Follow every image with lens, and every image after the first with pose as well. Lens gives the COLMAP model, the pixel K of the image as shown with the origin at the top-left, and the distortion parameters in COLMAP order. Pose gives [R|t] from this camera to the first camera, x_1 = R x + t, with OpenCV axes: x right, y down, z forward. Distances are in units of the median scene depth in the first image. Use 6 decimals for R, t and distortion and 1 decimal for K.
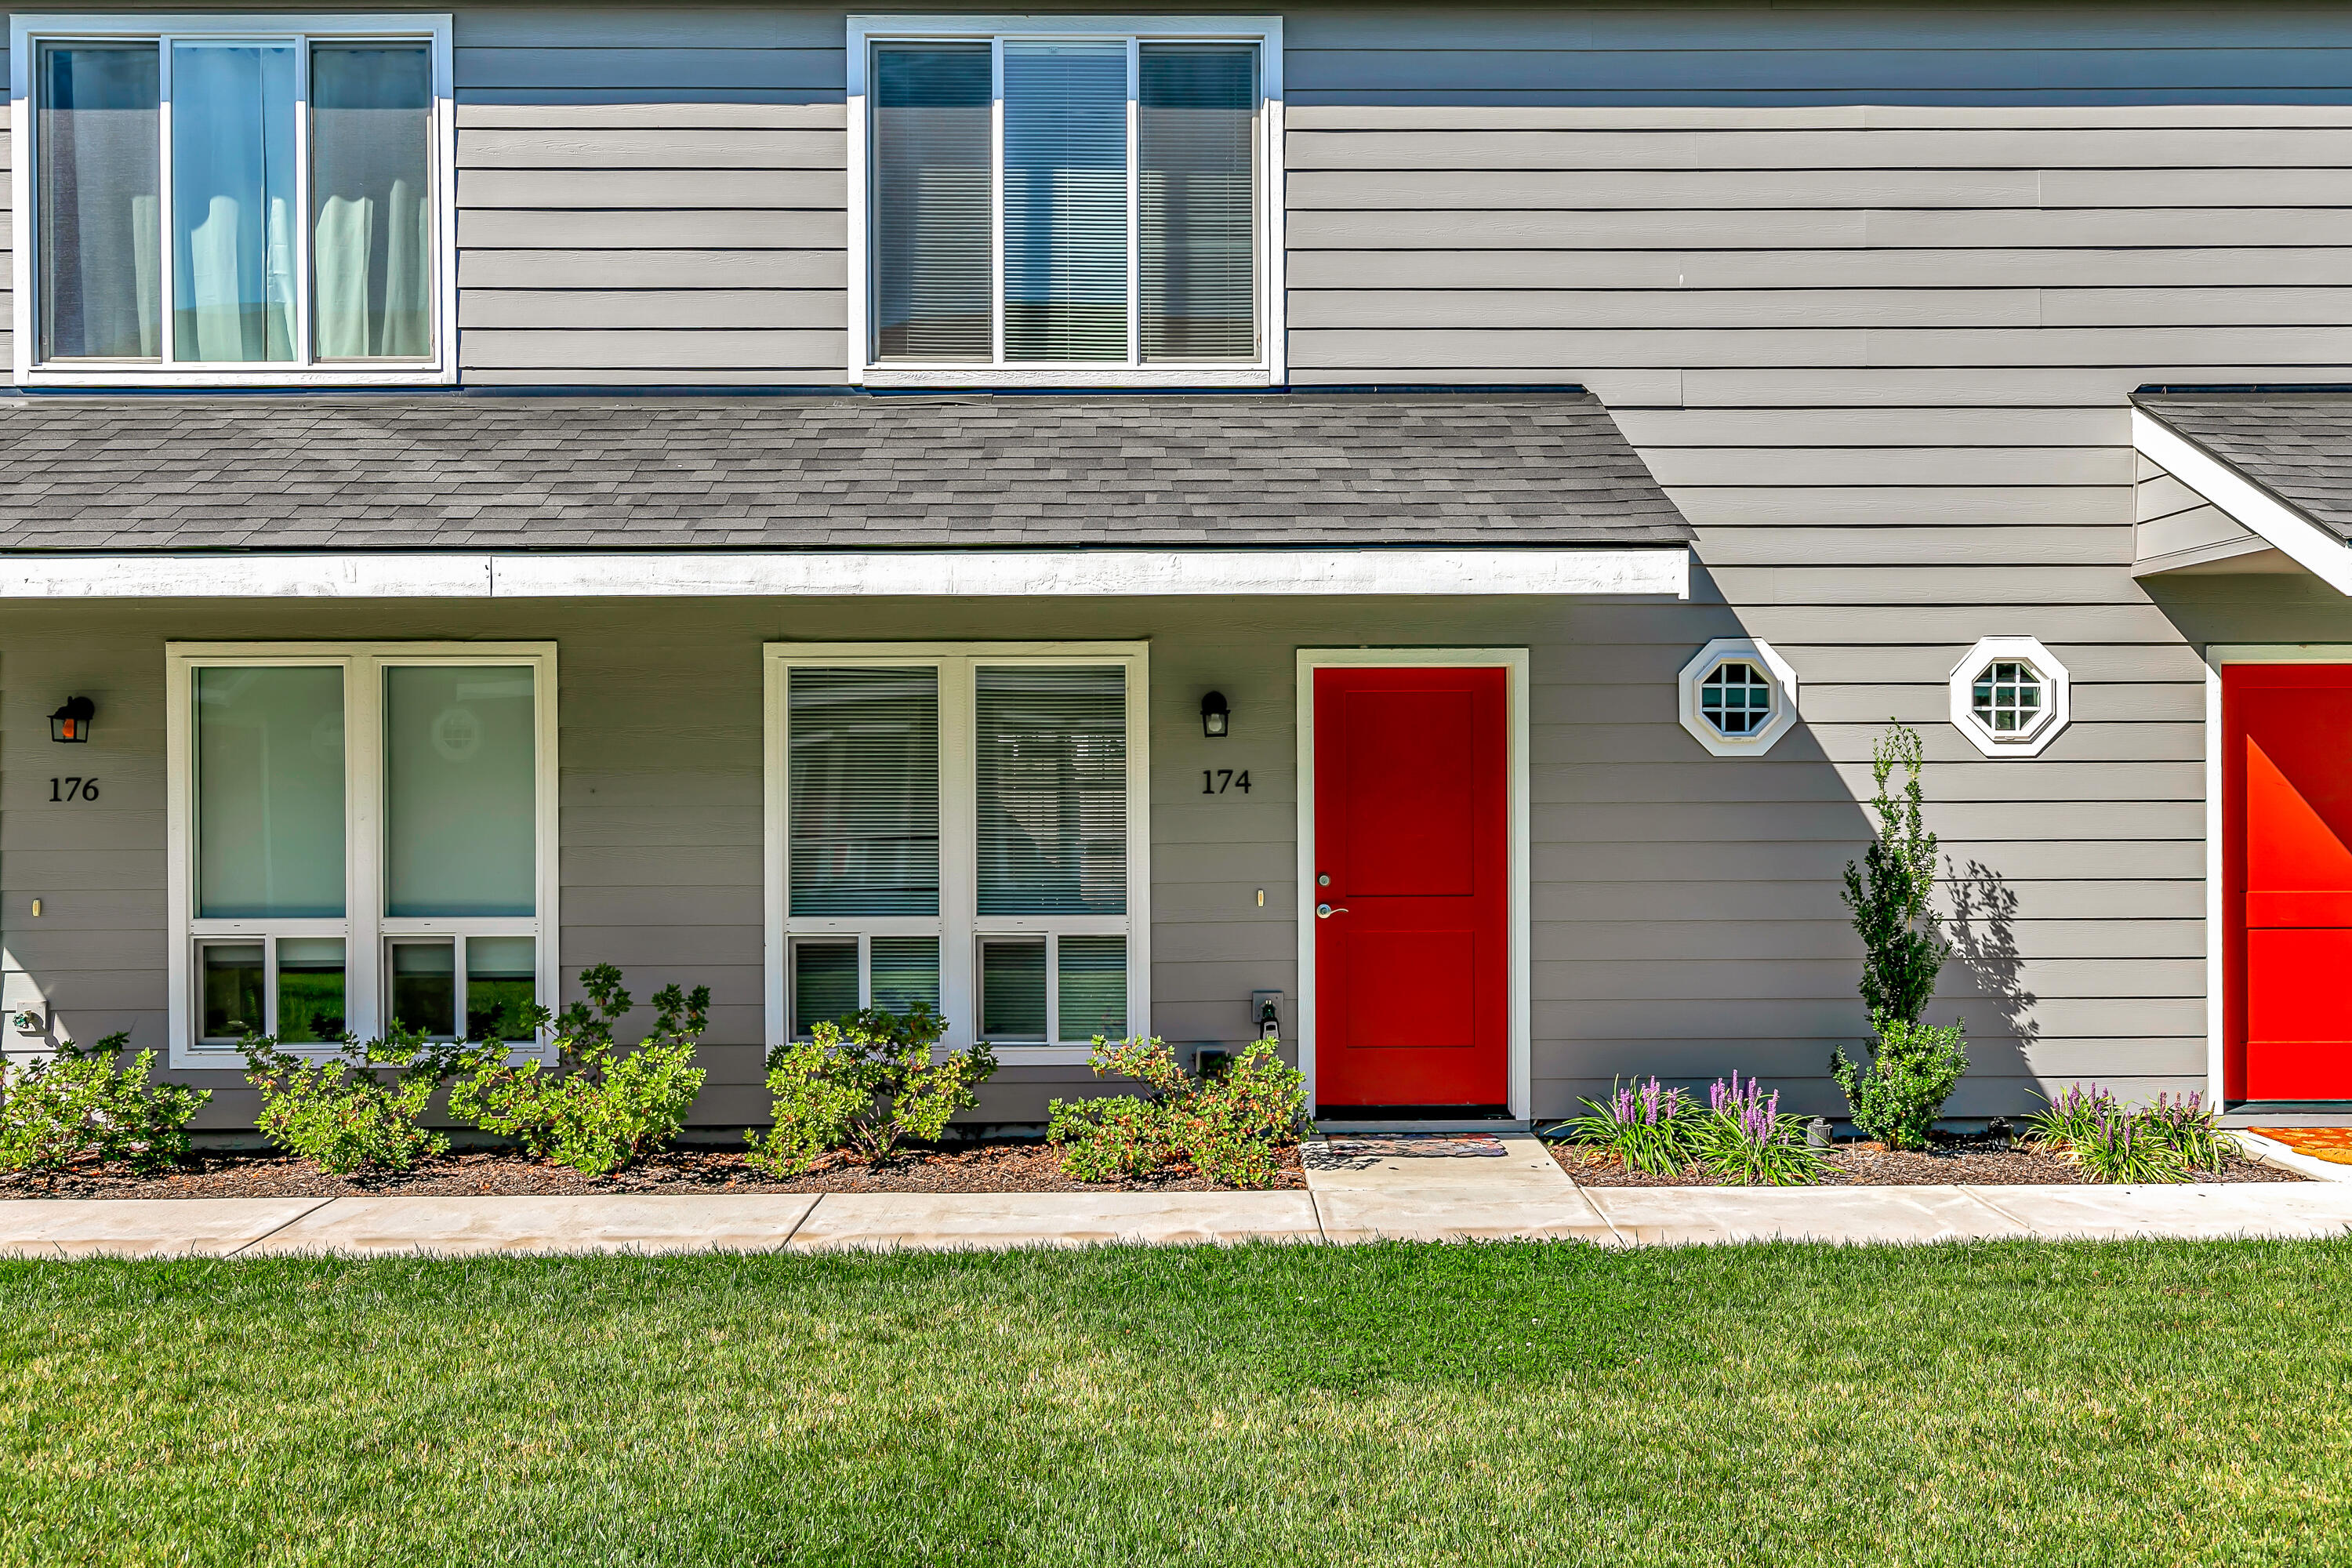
lens RADIAL K [[2139.4, 0, 1182.6], [0, 2139.4, 789.4], [0, 0, 1]] dist [0.004708, 0.000000]
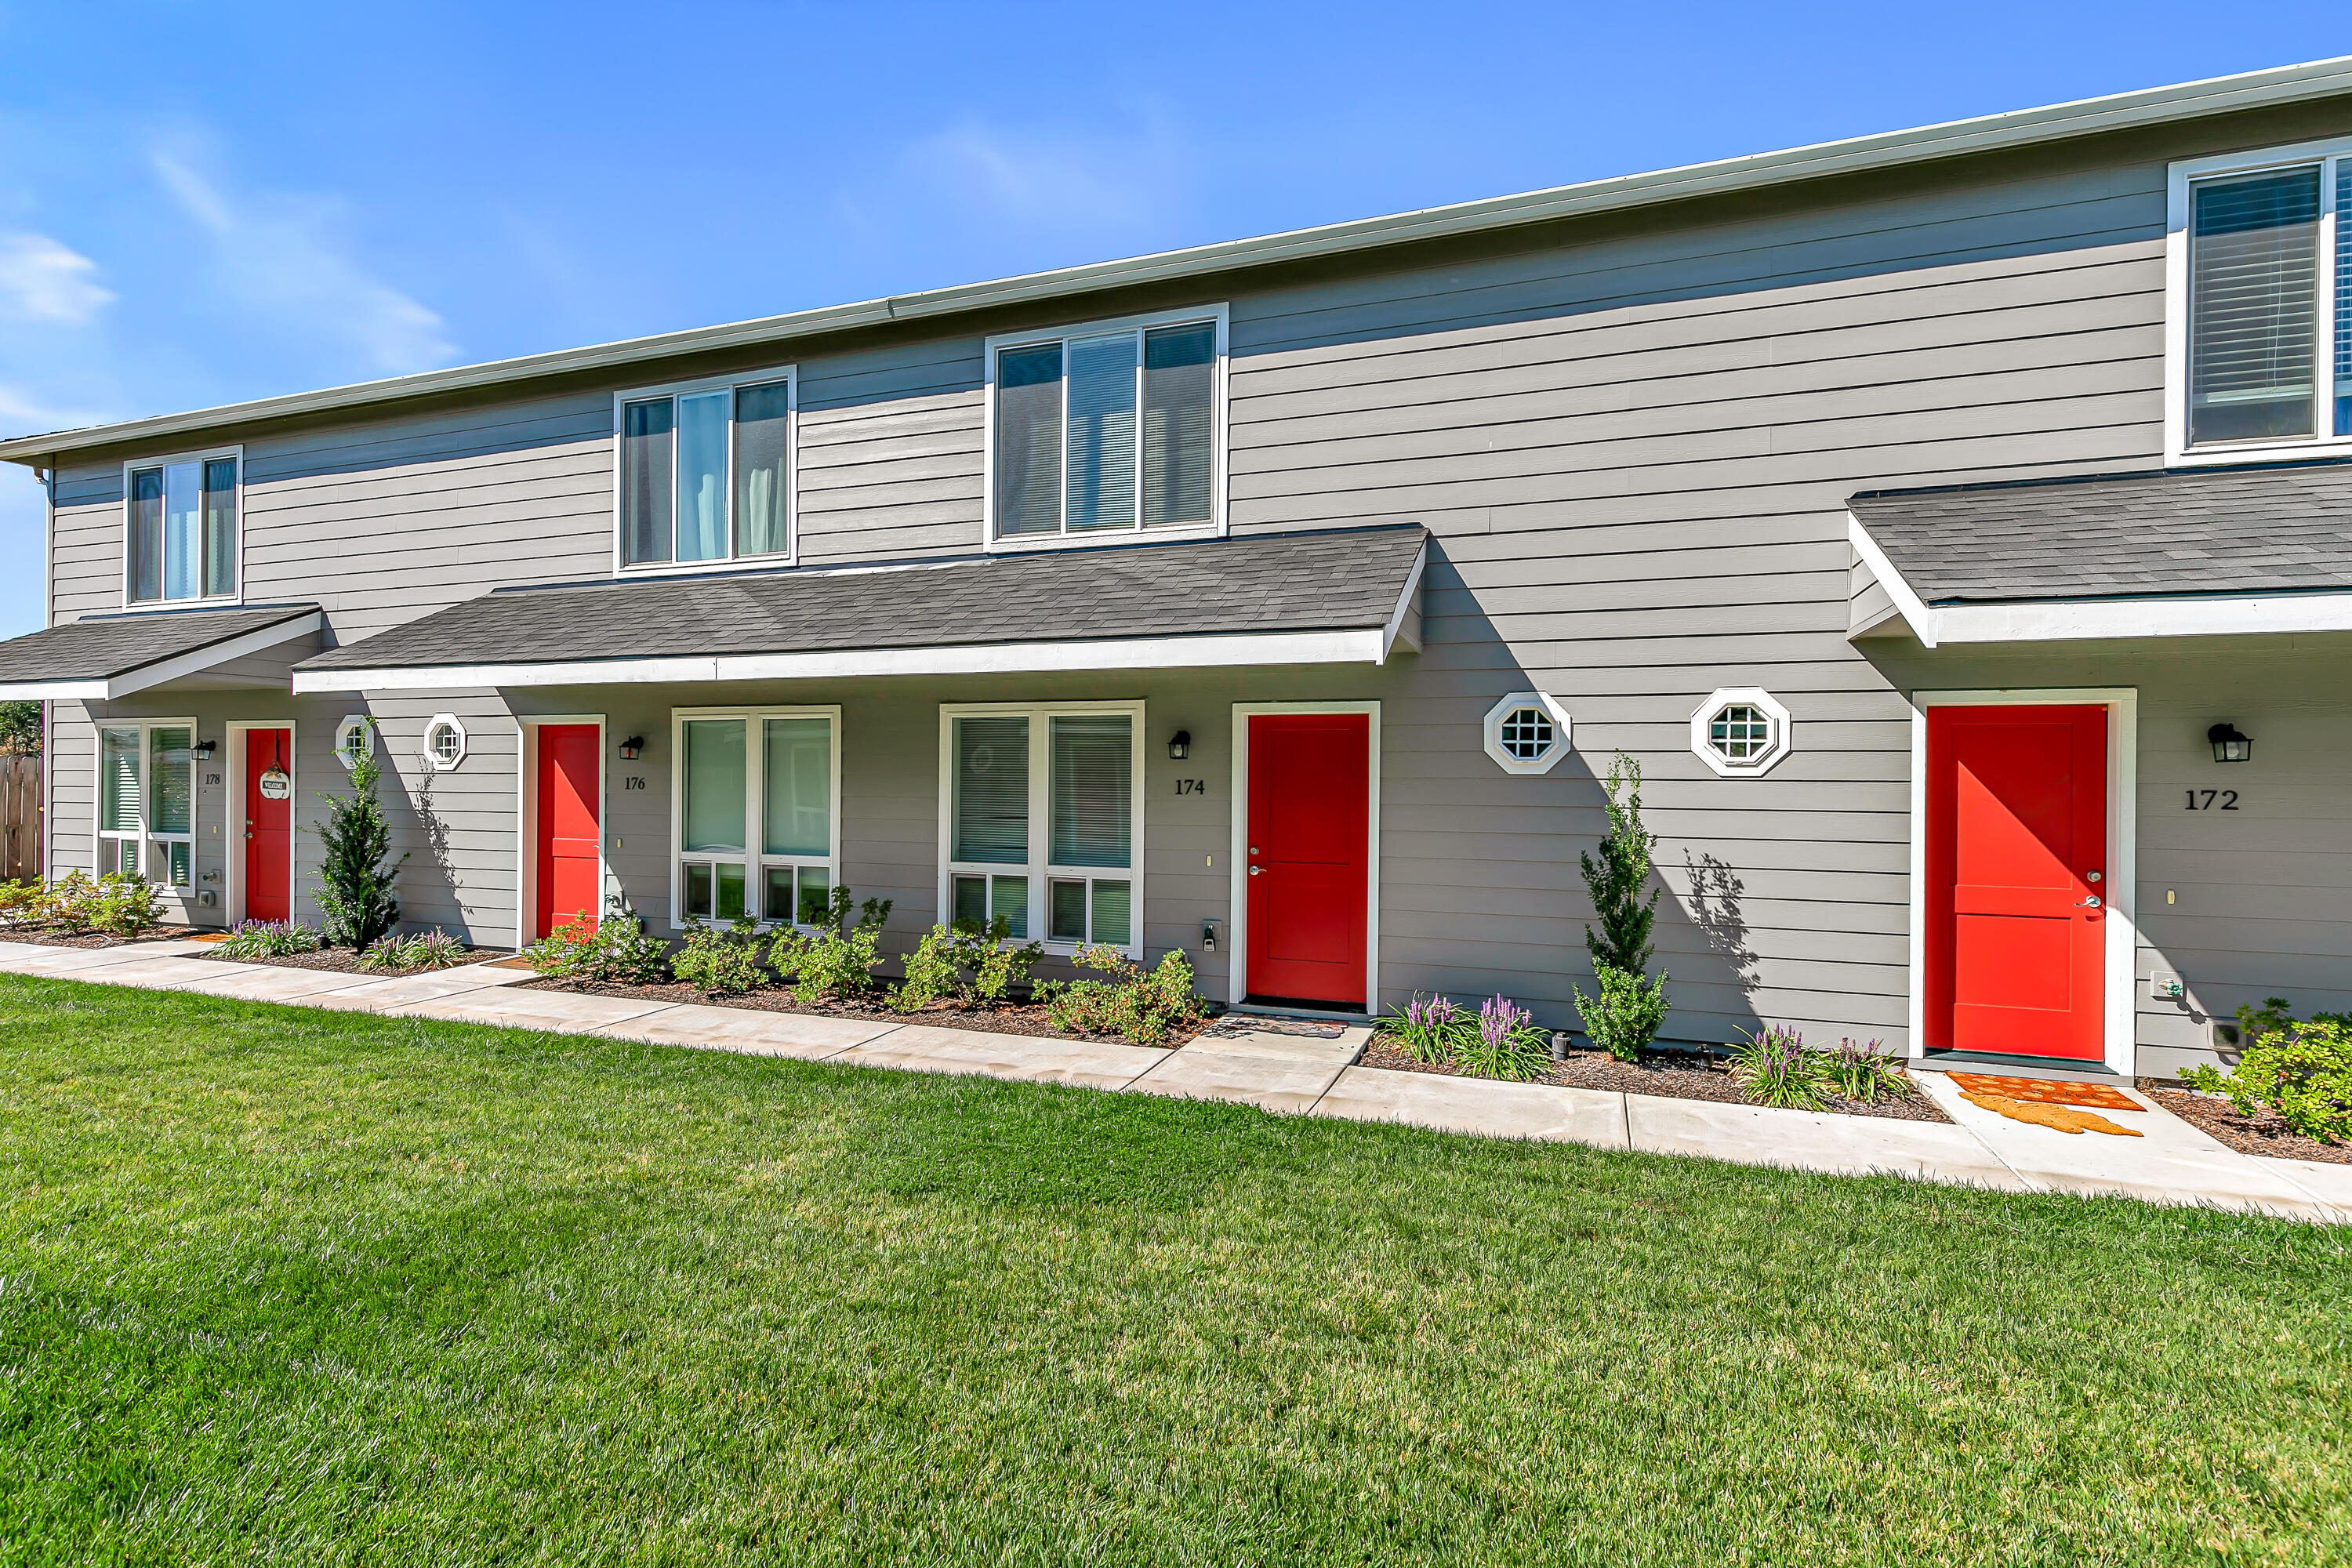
lens RADIAL K [[1165.2, 0, 1157.1], [0, 1165.2, 788.0], [0, 0, 1]] dist [0.007950, -0.000725]
pose [[0.928020, 0.013831, -0.372274, 0.321933], [-0.013023, 0.999904, 0.004686, -0.006801], [0.372303, 0.000499, 0.928111, 0.183580]]
